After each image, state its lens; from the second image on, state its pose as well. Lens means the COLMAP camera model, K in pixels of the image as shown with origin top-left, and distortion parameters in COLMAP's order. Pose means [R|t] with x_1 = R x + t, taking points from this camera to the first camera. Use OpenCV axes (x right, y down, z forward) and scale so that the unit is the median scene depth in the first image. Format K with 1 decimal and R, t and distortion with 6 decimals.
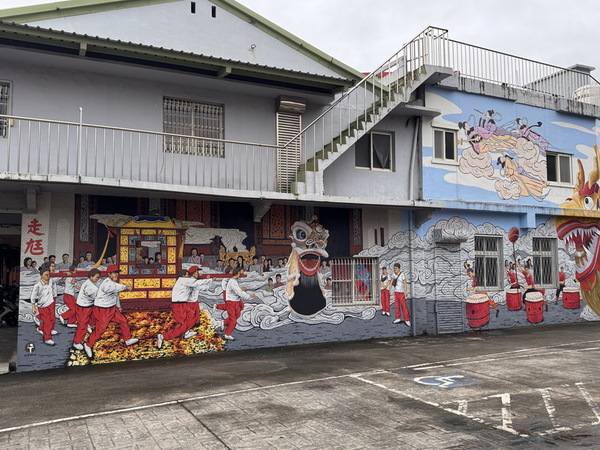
lens RADIAL K [[539.8, 0, 300.0], [0, 539.8, 224.4], [0, 0, 1]] dist [0.010436, 0.002613]
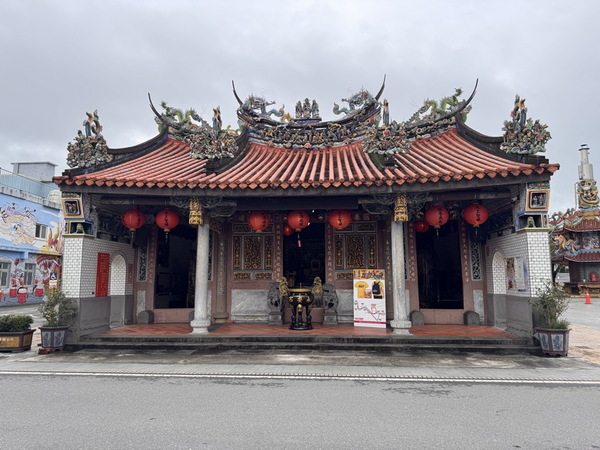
lens RADIAL K [[420.1, 0, 299.6], [0, 420.1, 224.6], [0, 0, 1]] dist [0.000798, -0.000775]
pose [[0.485481, 0.117286, 0.866344, -0.498235], [-0.066568, 0.993043, -0.097136, -0.037518], [-0.871709, -0.010513, 0.489911, -0.755840]]
